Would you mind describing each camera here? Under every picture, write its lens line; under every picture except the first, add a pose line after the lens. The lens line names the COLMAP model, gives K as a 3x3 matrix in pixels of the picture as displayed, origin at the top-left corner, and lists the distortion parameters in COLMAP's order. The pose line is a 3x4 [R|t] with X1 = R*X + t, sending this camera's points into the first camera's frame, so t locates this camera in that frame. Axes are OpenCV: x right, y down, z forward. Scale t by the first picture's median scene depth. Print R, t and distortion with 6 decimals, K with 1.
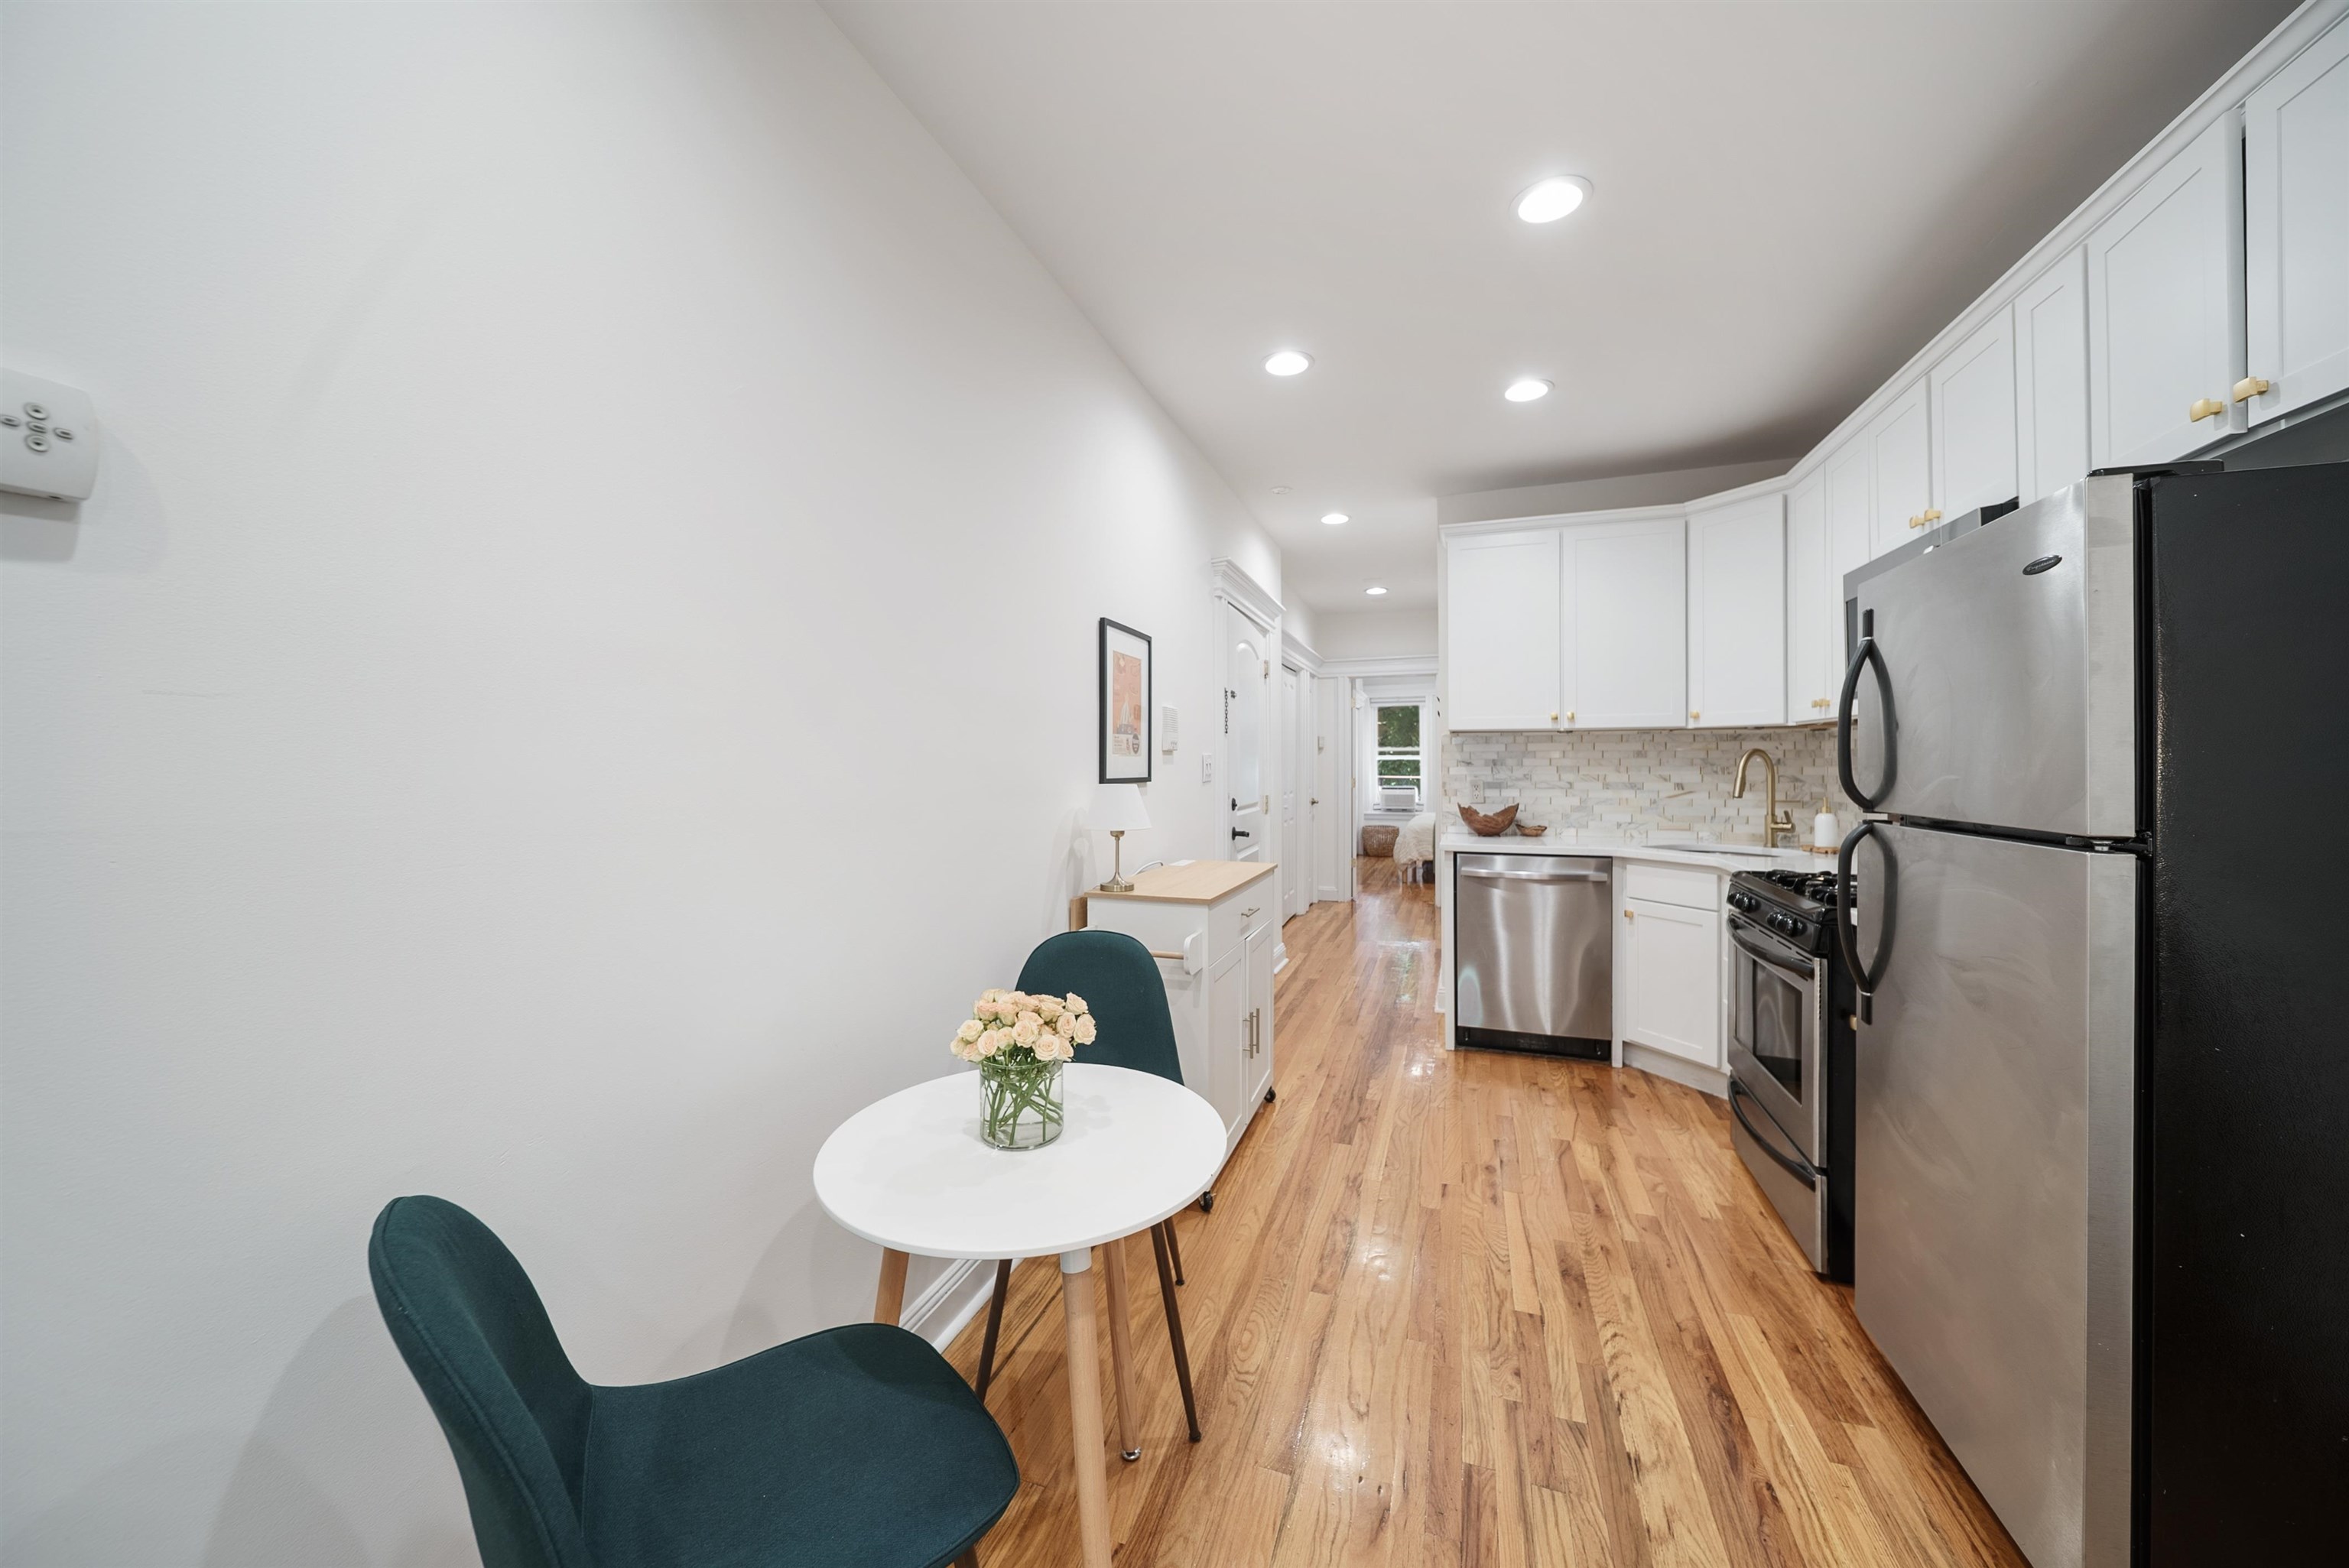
lens RADIAL K [[853.4, 0, 1169.3], [0, 853.4, 762.0], [0, 0, 1]] dist [-0.001448, -0.000398]
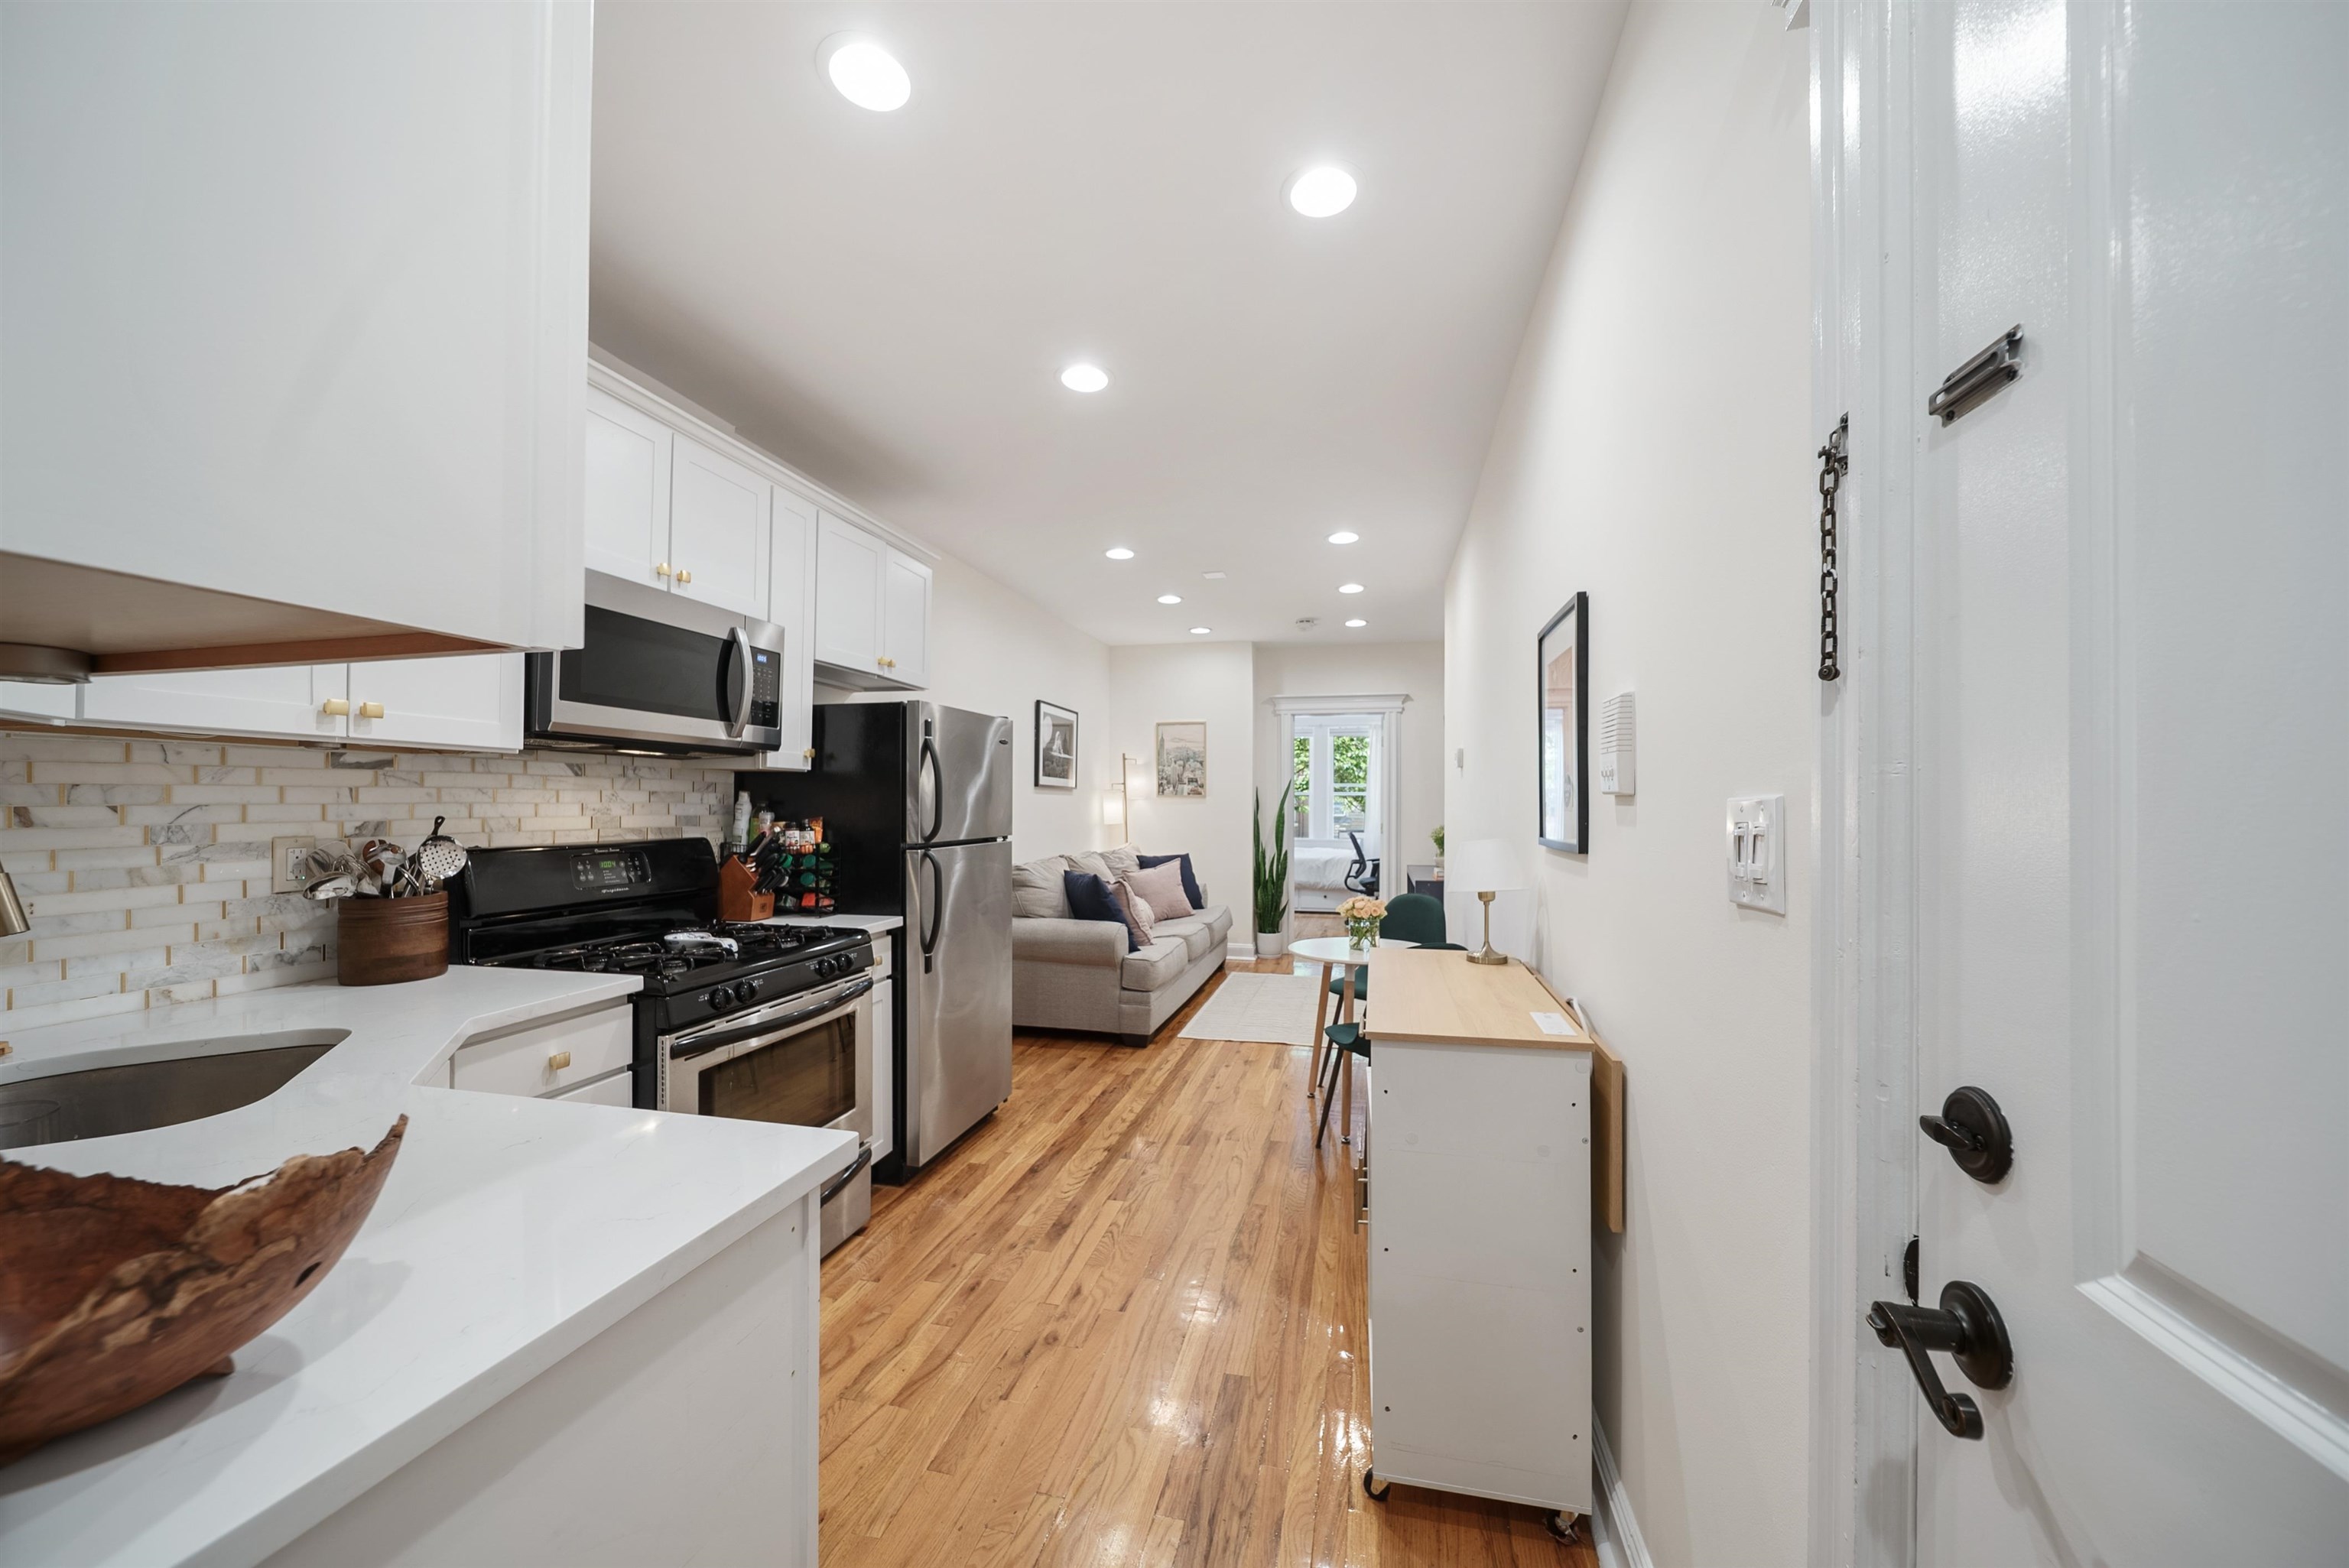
lens RADIAL K [[835.5, 0, 1180.5], [0, 835.5, 788.5], [0, 0, 1]] dist [-0.001353, -0.000591]
pose [[-0.994387, -0.002542, -0.105772, 0.320426], [-0.000407, 0.999796, -0.020203, -0.008850], [0.105802, -0.020046, -0.994185, 1.670148]]
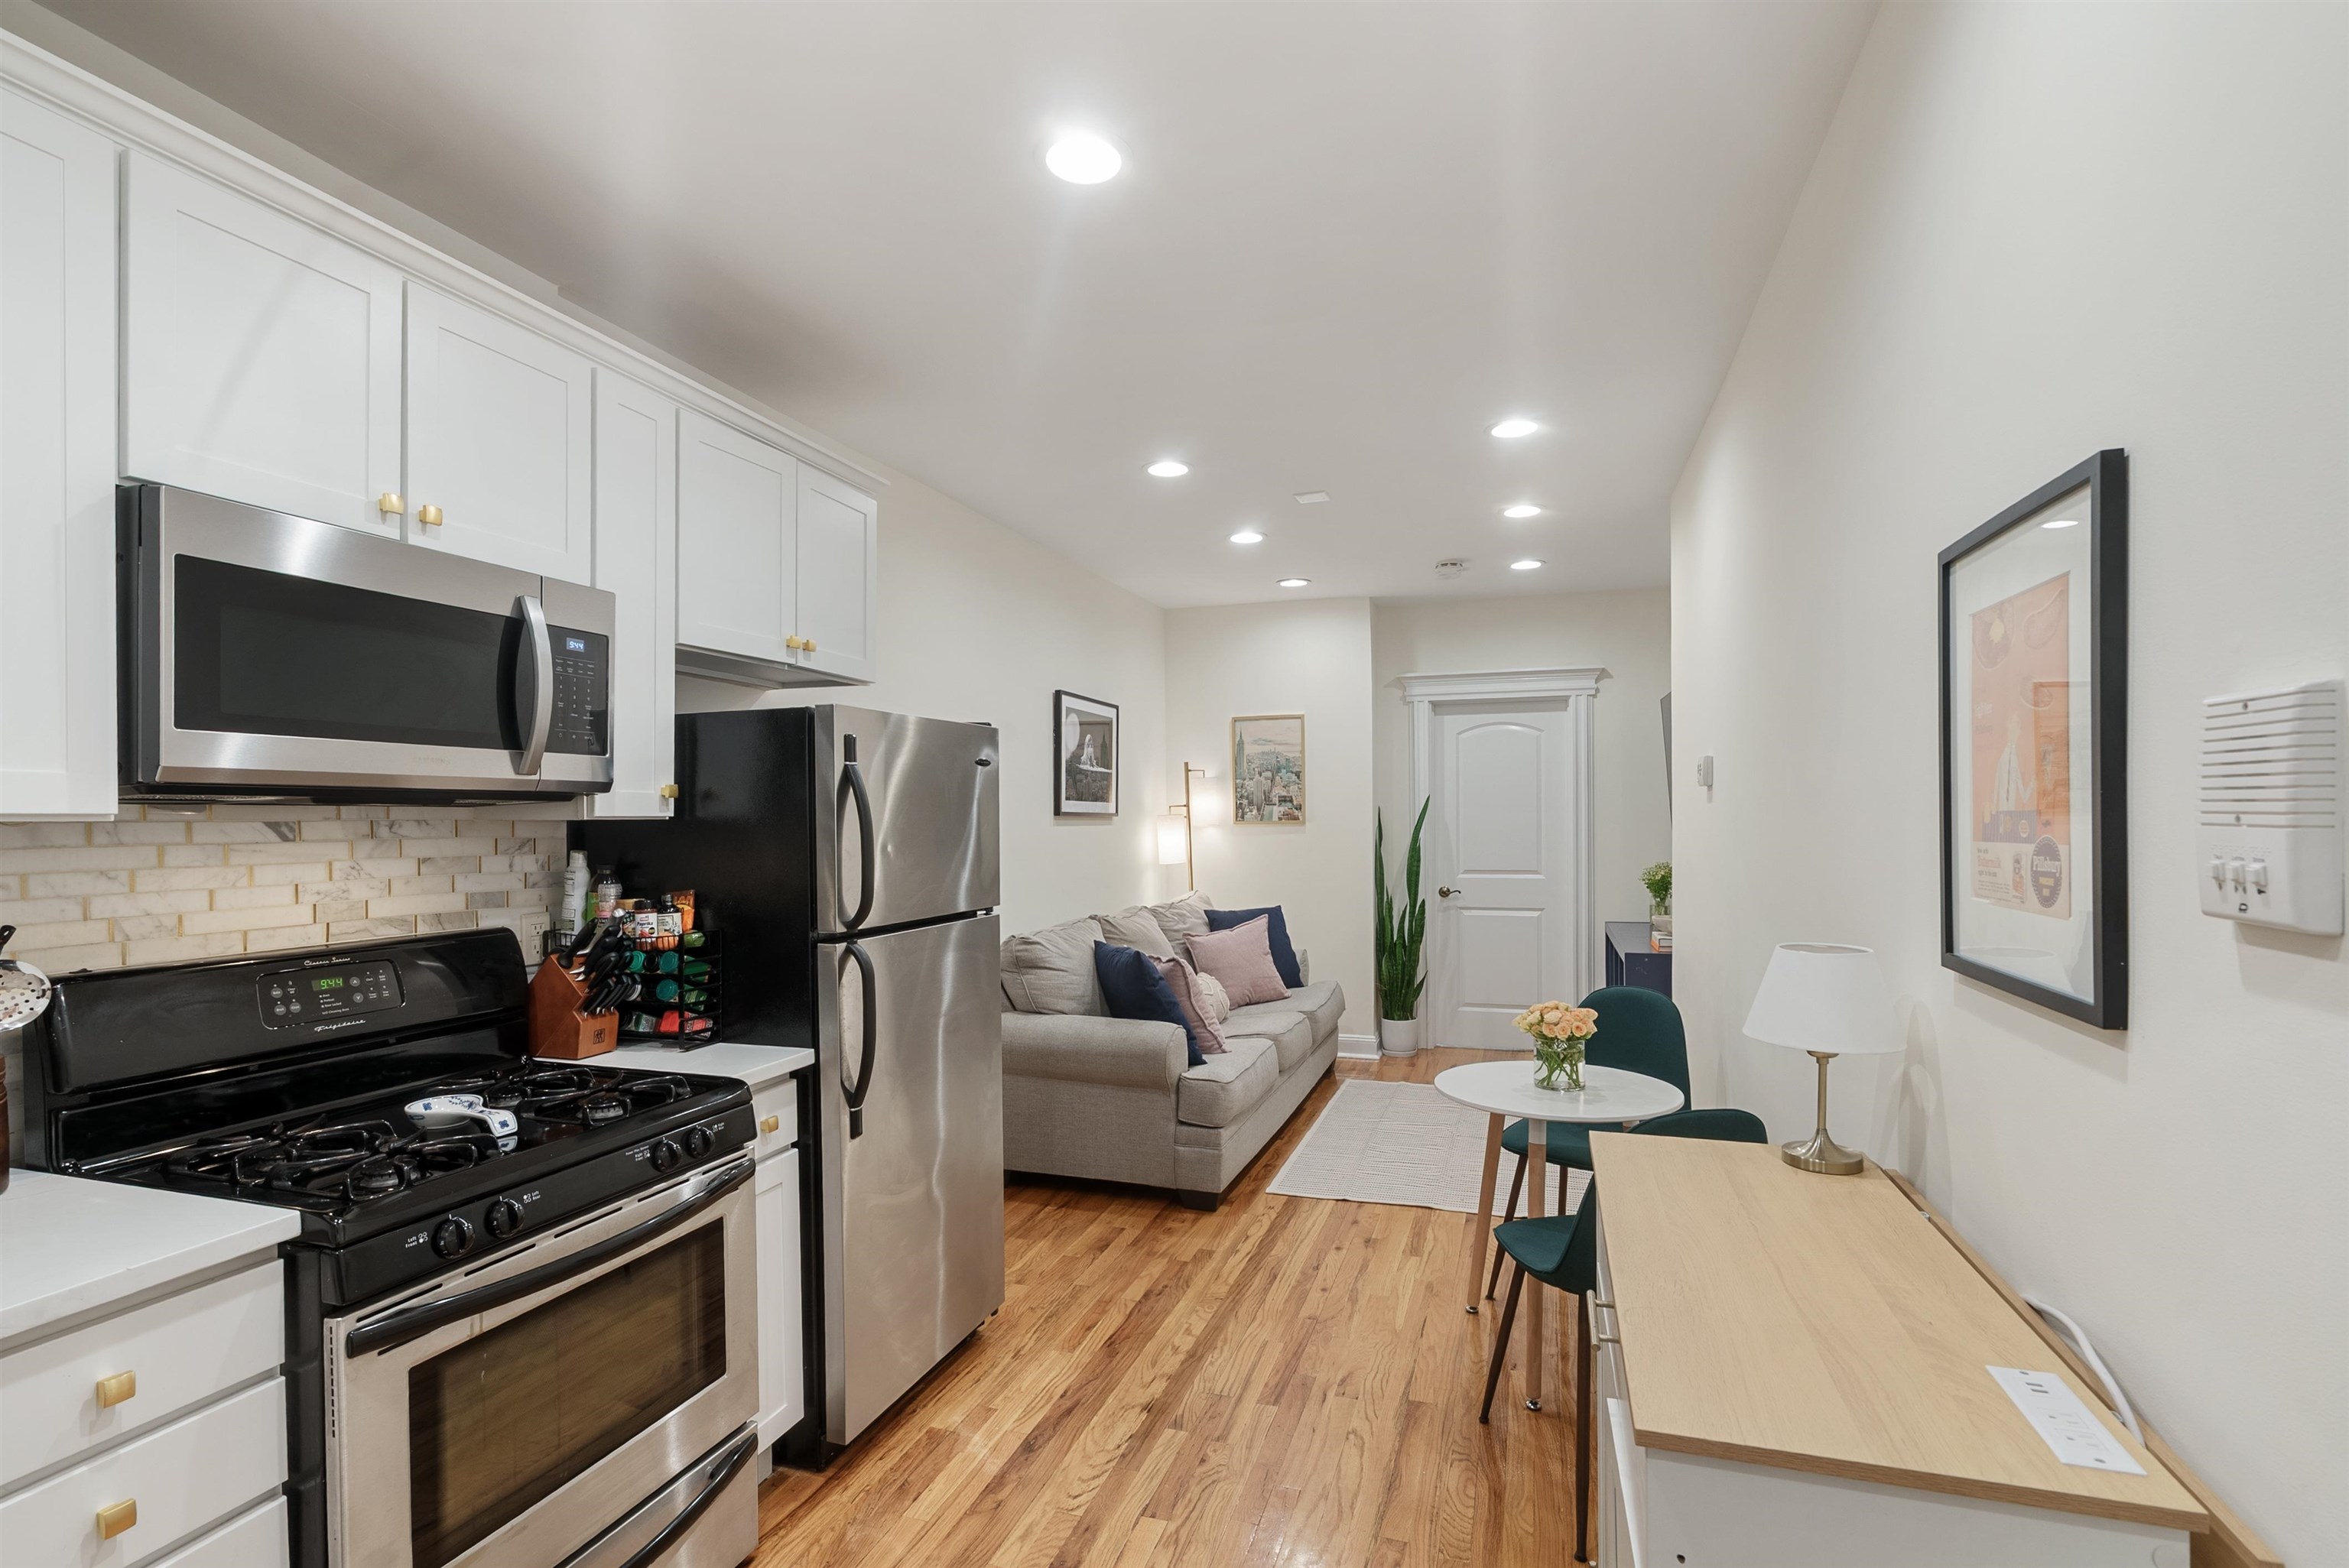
lens RADIAL K [[1094.7, 0, 1164.5], [0, 1094.7, 819.1], [0, 0, 1]] dist [-0.001575, 0.000681]
pose [[-0.999928, 0.010878, -0.005065, 0.283002], [0.010876, 0.999941, 0.000273, -0.046398], [0.005067, 0.000218, -0.999987, 1.465330]]
